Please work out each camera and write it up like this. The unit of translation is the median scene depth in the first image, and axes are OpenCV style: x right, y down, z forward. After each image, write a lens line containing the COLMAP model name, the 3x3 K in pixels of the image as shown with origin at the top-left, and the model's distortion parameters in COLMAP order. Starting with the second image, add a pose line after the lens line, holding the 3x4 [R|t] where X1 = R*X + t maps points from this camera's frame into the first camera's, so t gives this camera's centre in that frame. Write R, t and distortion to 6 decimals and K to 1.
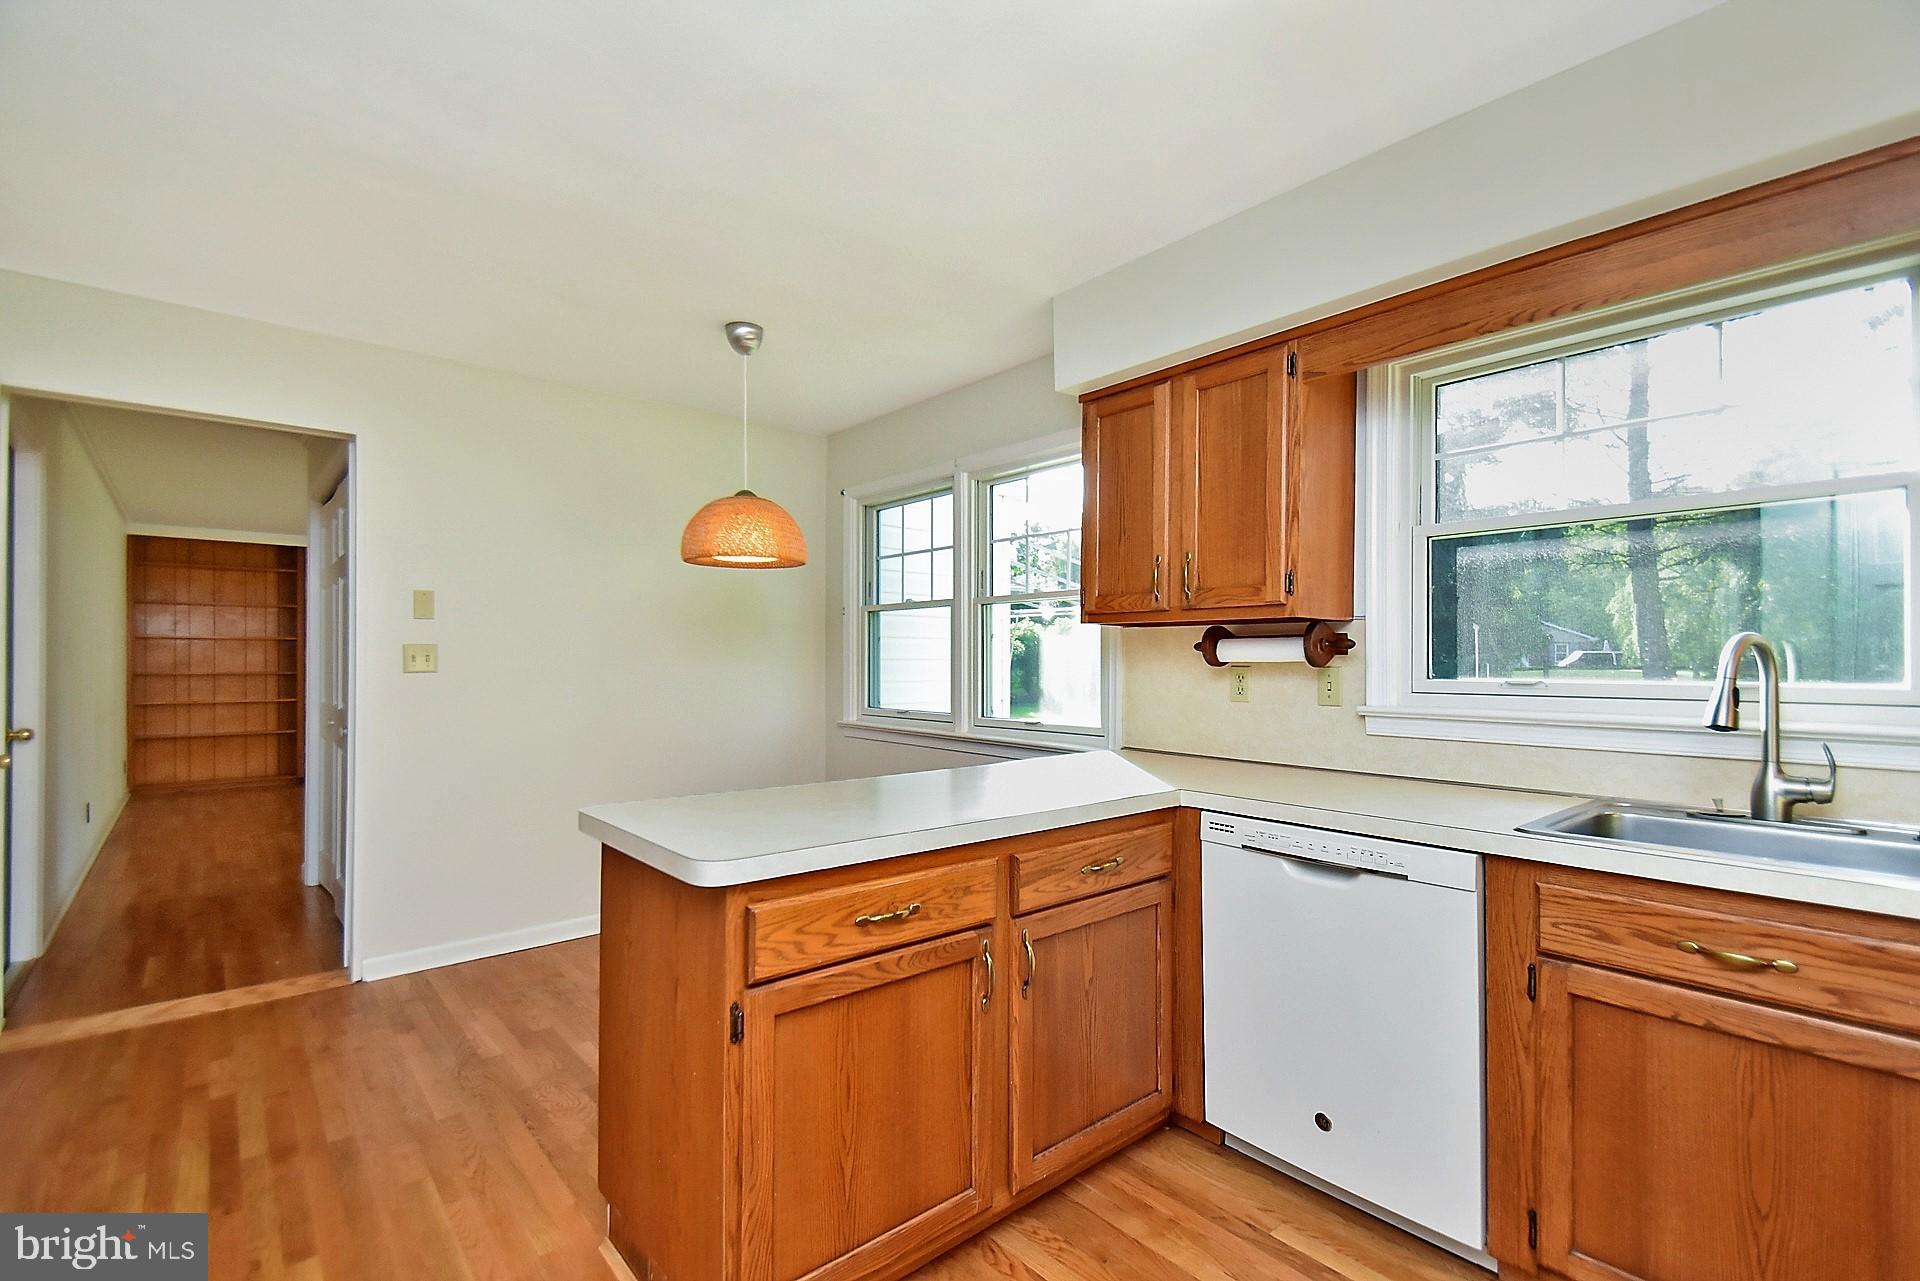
lens RADIAL K [[876.7, 0, 952.0], [0, 876.7, 650.6], [0, 0, 1]] dist [0.029927, -0.013374]
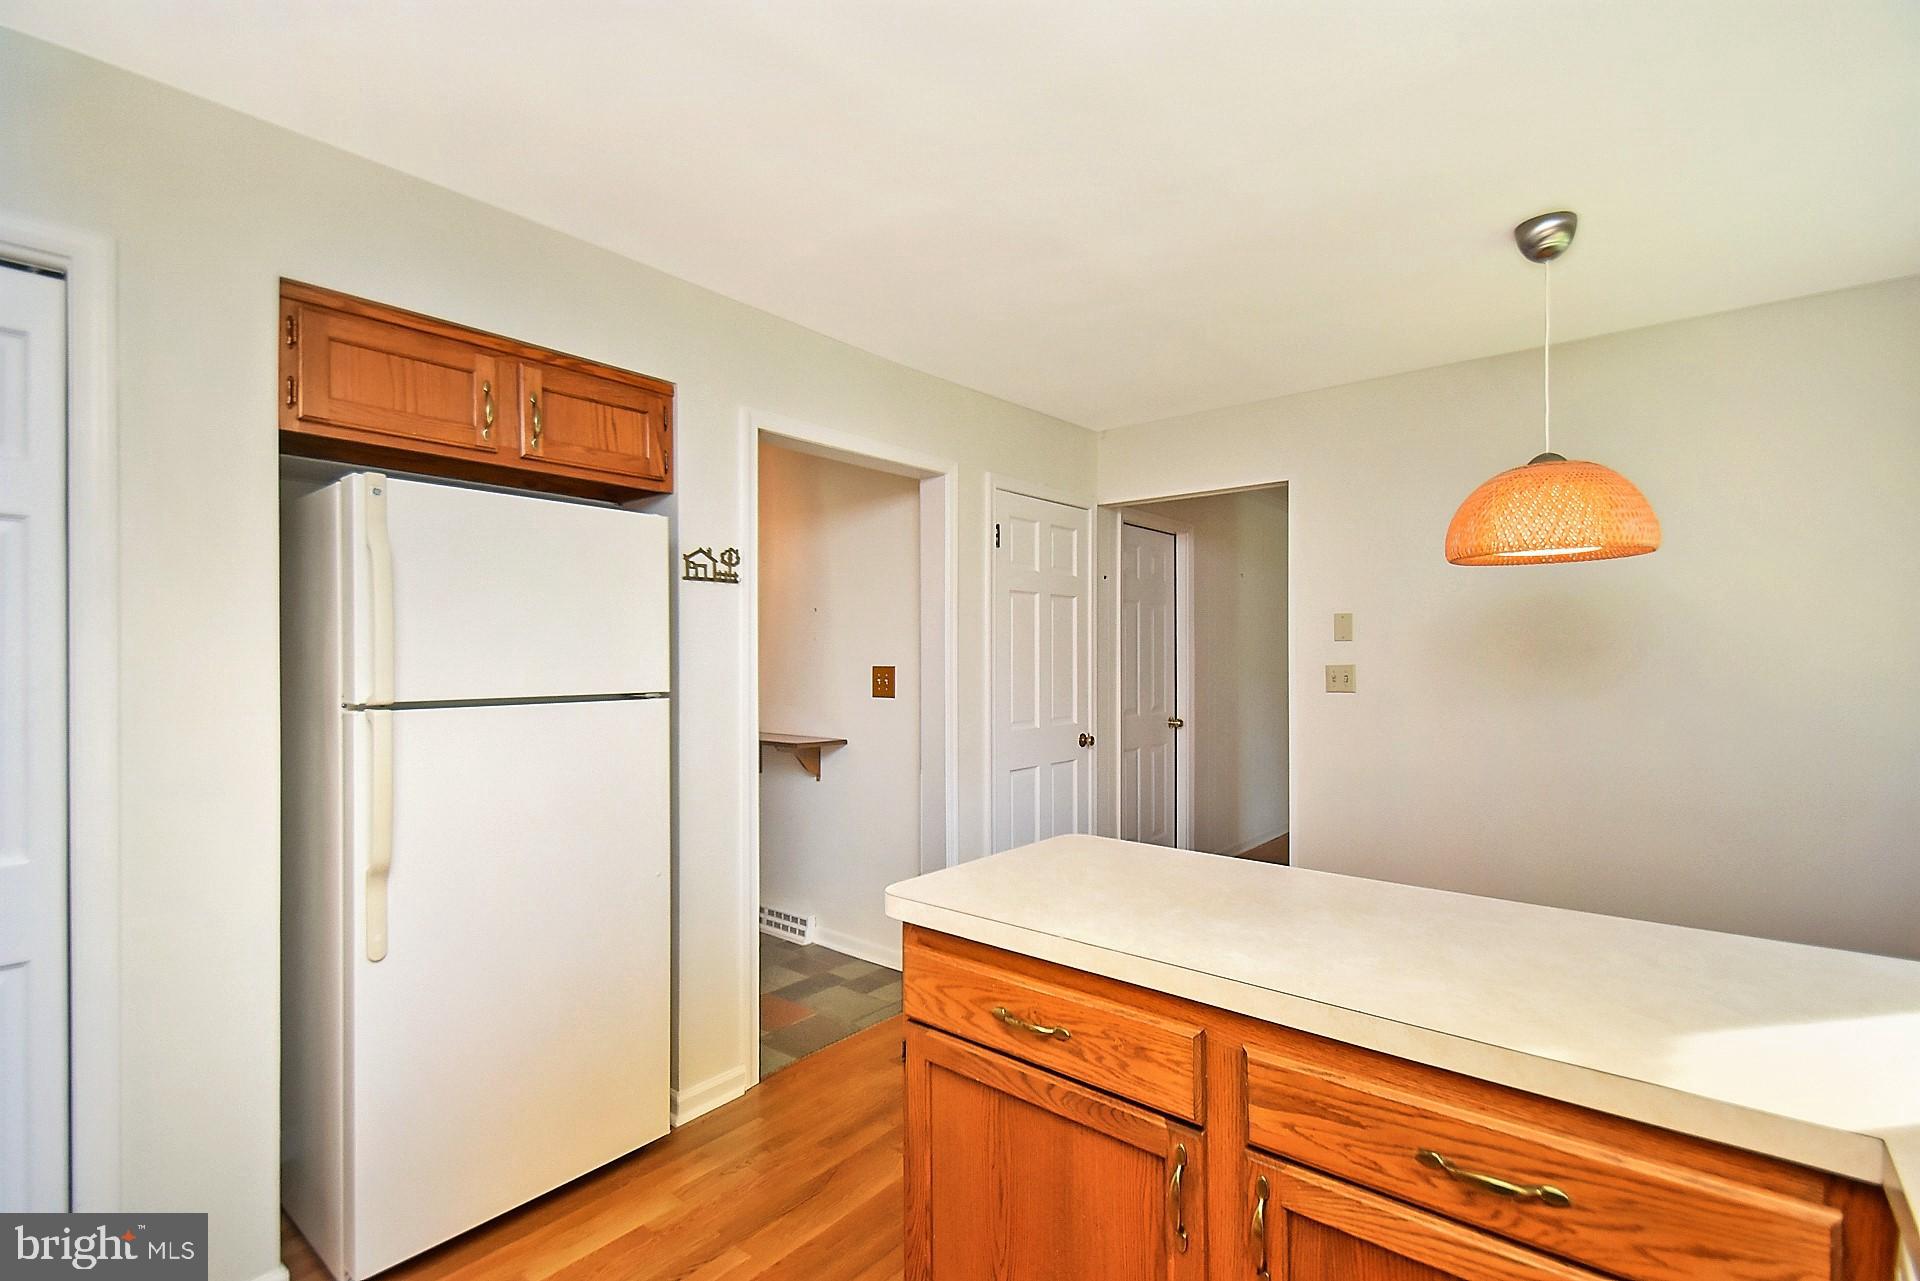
lens RADIAL K [[876.7, 0, 952.1], [0, 876.7, 655.1], [0, 0, 1]] dist [0.029927, -0.013374]
pose [[0.156901, -0.002254, -0.987612, 0.725127], [0.015721, 0.999876, 0.000216, -0.053062], [0.987489, -0.015560, 0.156917, 0.768501]]
